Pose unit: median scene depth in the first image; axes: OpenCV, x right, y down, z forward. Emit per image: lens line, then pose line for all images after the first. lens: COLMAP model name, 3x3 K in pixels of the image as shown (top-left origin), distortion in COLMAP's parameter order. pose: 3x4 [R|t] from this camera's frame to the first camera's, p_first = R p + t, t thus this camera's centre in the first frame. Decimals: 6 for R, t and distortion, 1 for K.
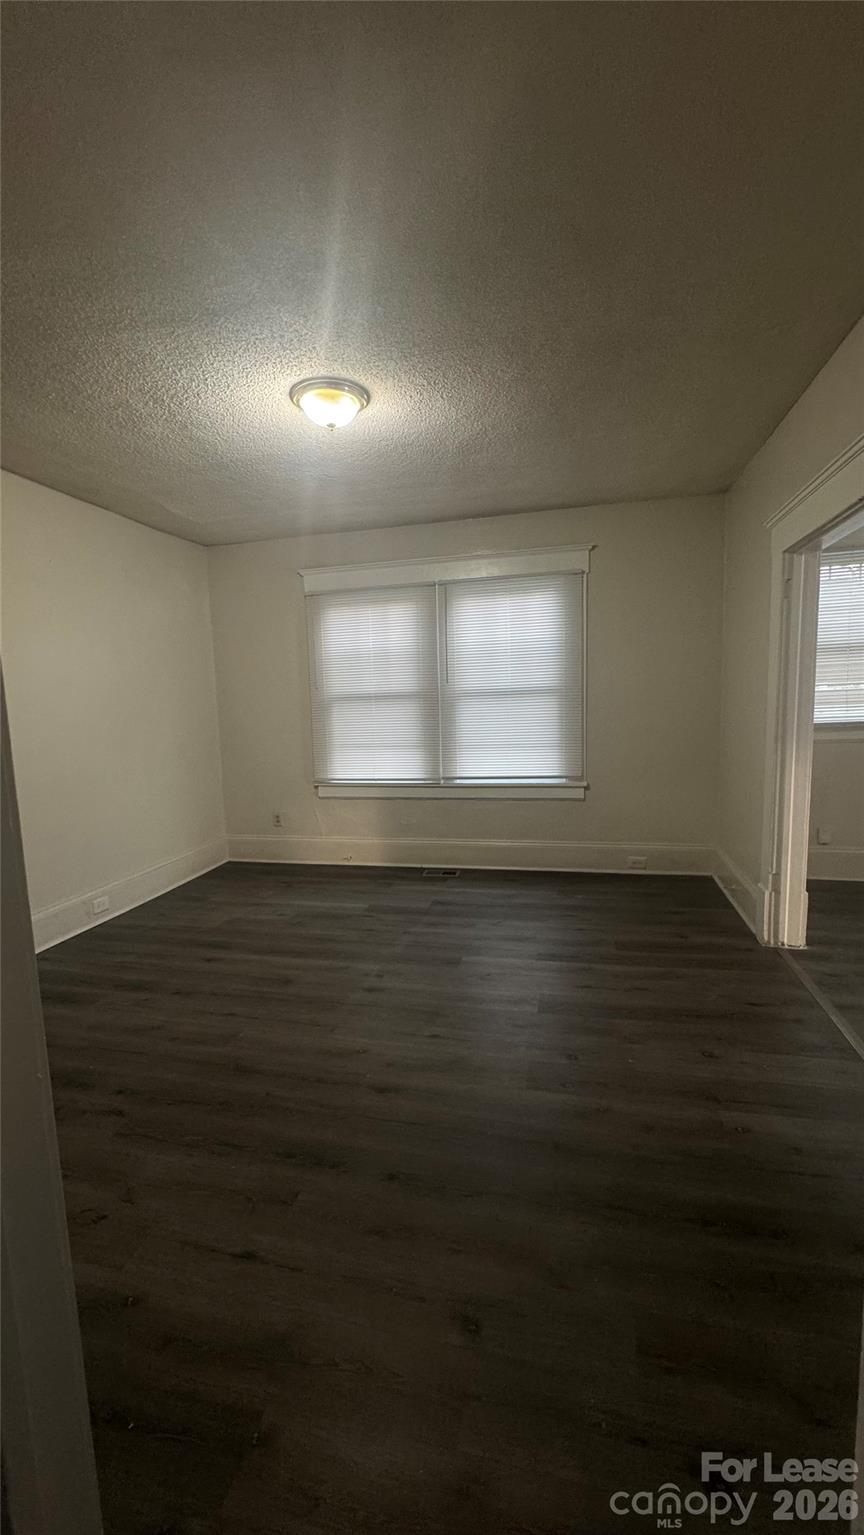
lens RADIAL K [[611.3, 0, 478.0], [0, 611.3, 759.3], [0, 0, 1]] dist [-0.002518, 0.000780]
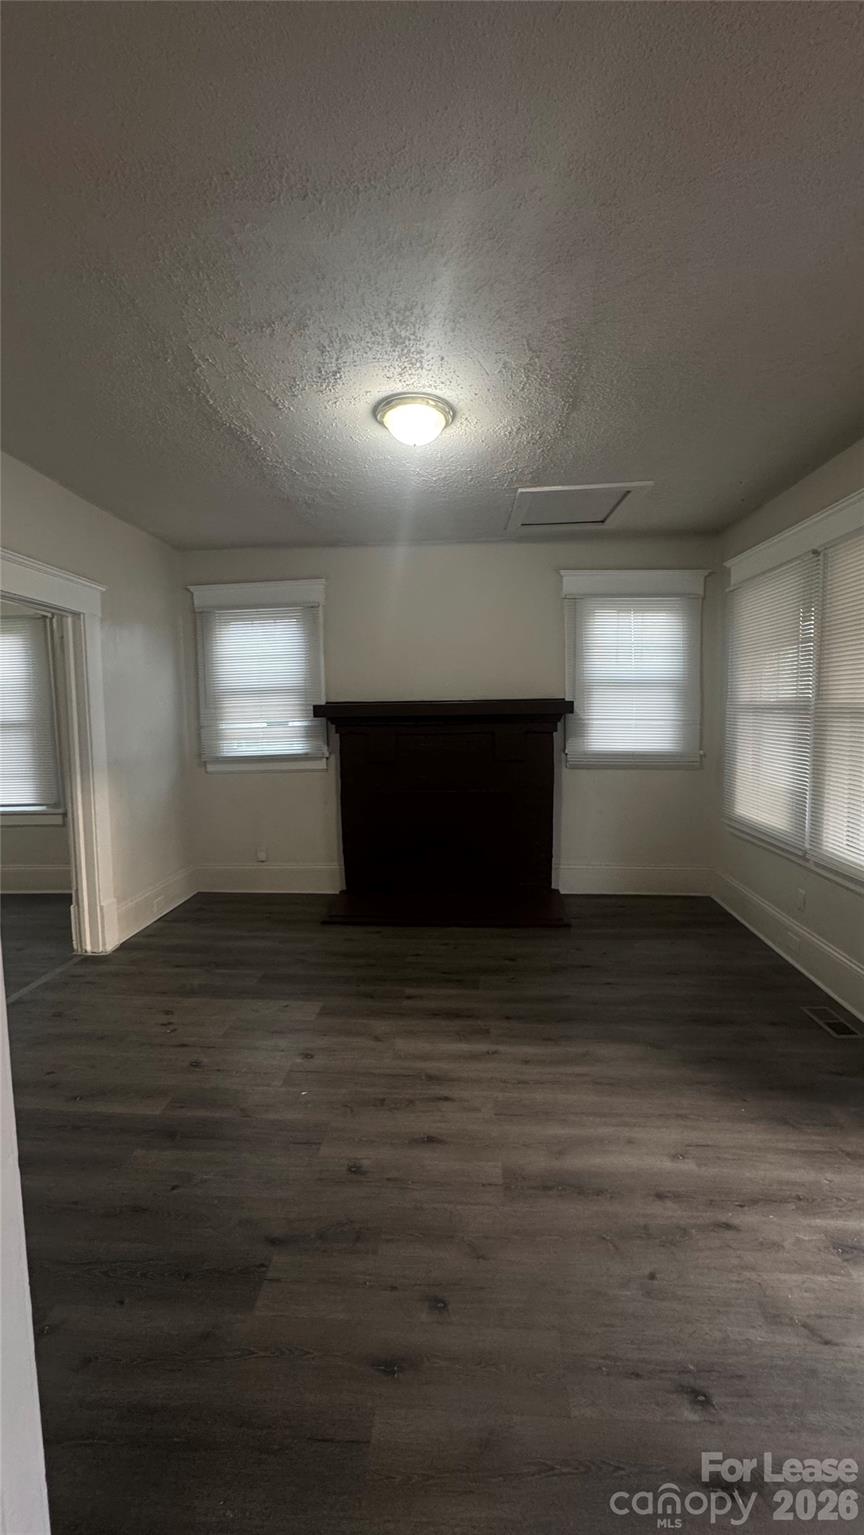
lens RADIAL K [[611.3, 0, 439.8], [0, 611.3, 757.1], [0, 0, 1]] dist [-0.002518, 0.000780]
pose [[0.988601, 0.000492, 0.150558, 0.672345], [0.005208, 0.999284, -0.037466, -0.010766], [-0.150468, 0.037824, 0.987891, -0.169854]]
